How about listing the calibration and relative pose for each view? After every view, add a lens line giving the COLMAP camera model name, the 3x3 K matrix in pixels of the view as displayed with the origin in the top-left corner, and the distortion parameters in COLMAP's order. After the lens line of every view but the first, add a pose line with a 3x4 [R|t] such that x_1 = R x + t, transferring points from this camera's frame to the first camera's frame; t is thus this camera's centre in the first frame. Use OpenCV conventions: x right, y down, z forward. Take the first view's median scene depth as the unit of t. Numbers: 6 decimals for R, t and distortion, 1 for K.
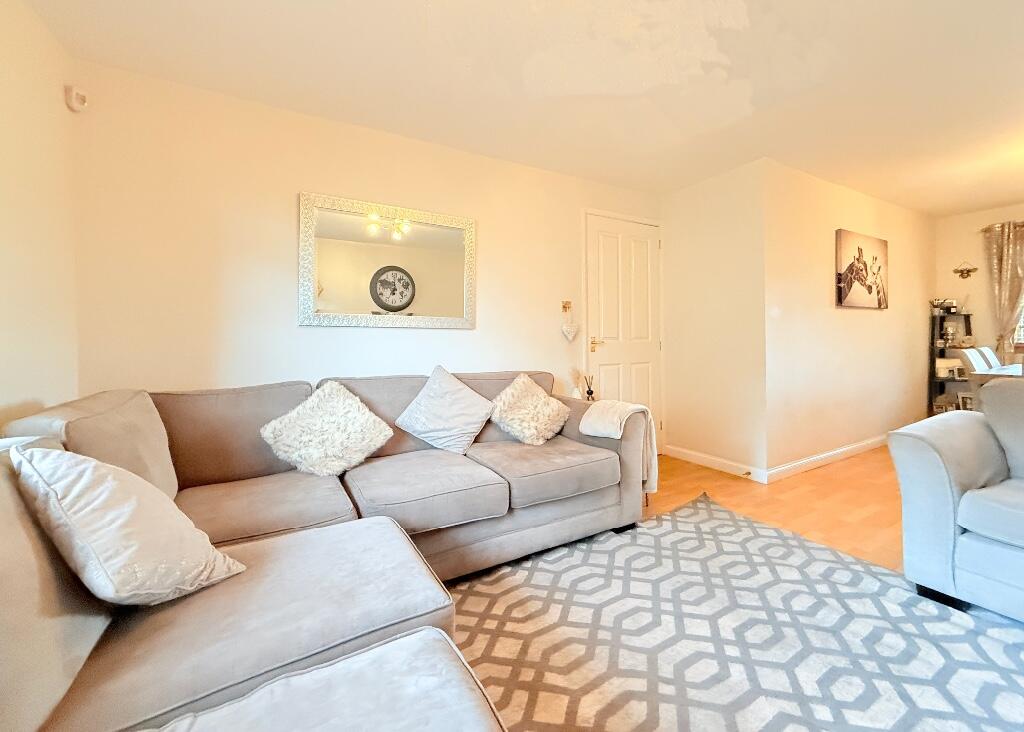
lens RADIAL K [[416.7, 0, 523.0], [0, 416.7, 338.0], [0, 0, 1]] dist [0.001461, 0.000258]
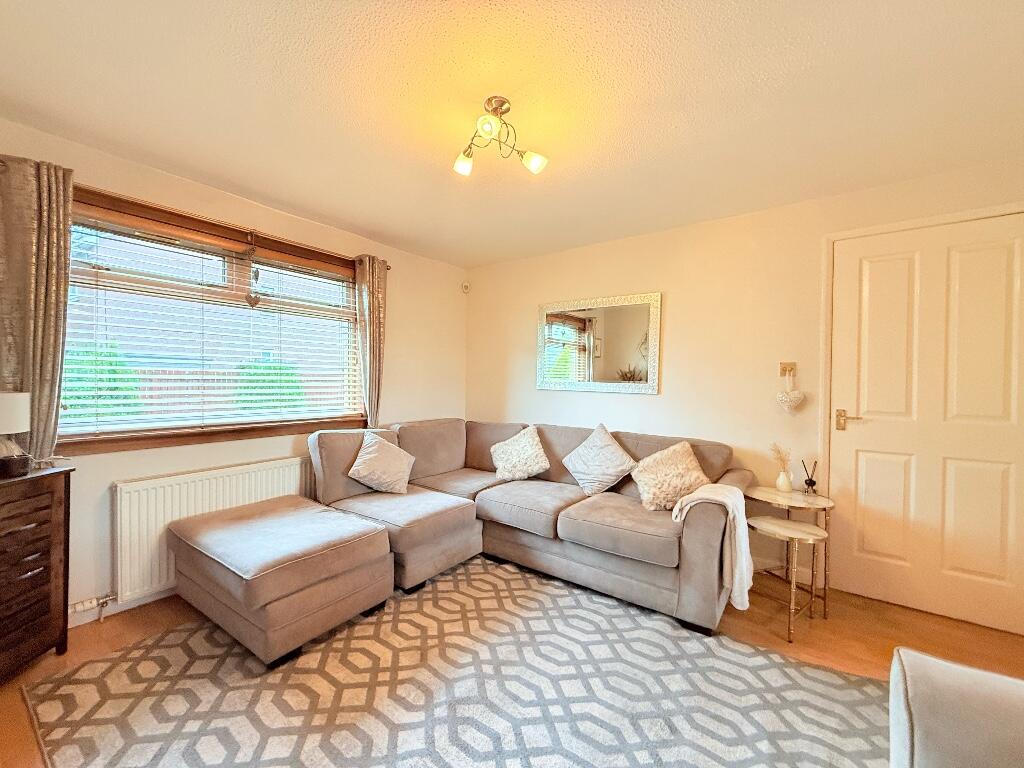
lens RADIAL K [[406.4, 0, 507.8], [0, 406.4, 382.5], [0, 0, 1]] dist [-0.004899, 0.001722]
pose [[0.389557, 0.011959, -0.920925, 1.048608], [-0.011302, 0.999902, 0.008204, -0.085916], [0.920933, 0.007212, 0.389654, 0.342195]]
